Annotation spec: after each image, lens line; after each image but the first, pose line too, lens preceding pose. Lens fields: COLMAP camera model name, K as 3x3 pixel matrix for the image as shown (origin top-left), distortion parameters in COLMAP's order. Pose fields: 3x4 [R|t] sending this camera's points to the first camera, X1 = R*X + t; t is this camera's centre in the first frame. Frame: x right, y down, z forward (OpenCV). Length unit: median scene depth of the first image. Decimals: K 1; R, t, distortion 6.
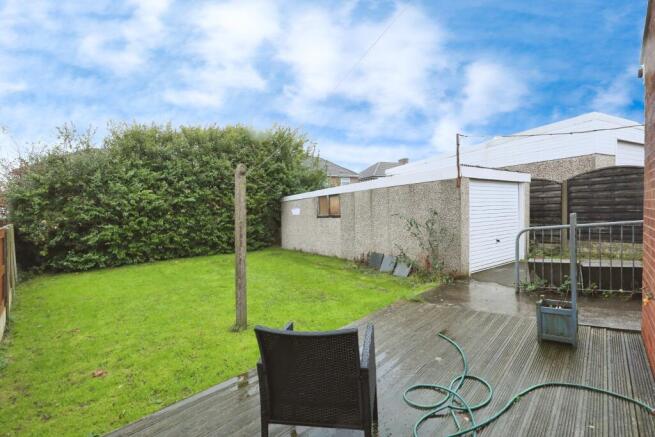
lens RADIAL K [[305.7, 0, 329.3], [0, 305.7, 218.5], [0, 0, 1]] dist [-0.005096, -0.000204]
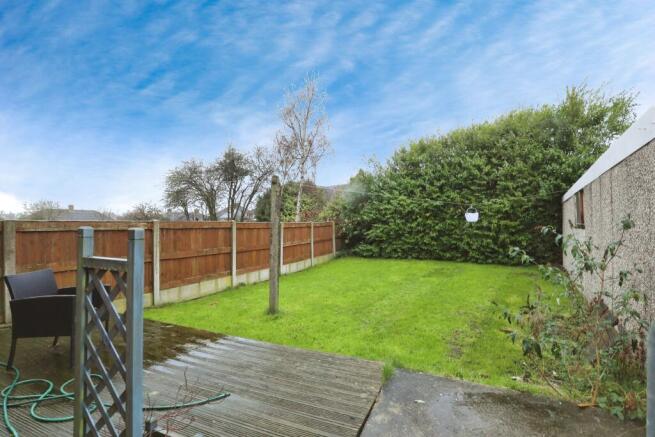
lens RADIAL K [[305.7, 0, 329.7], [0, 305.7, 218.4], [0, 0, 1]] dist [-0.005096, -0.000204]
pose [[0.339861, 0.029117, -0.940025, 0.392485], [-0.032575, 0.999285, 0.019175, -0.022339], [0.939911, 0.024105, 0.340567, 0.337465]]
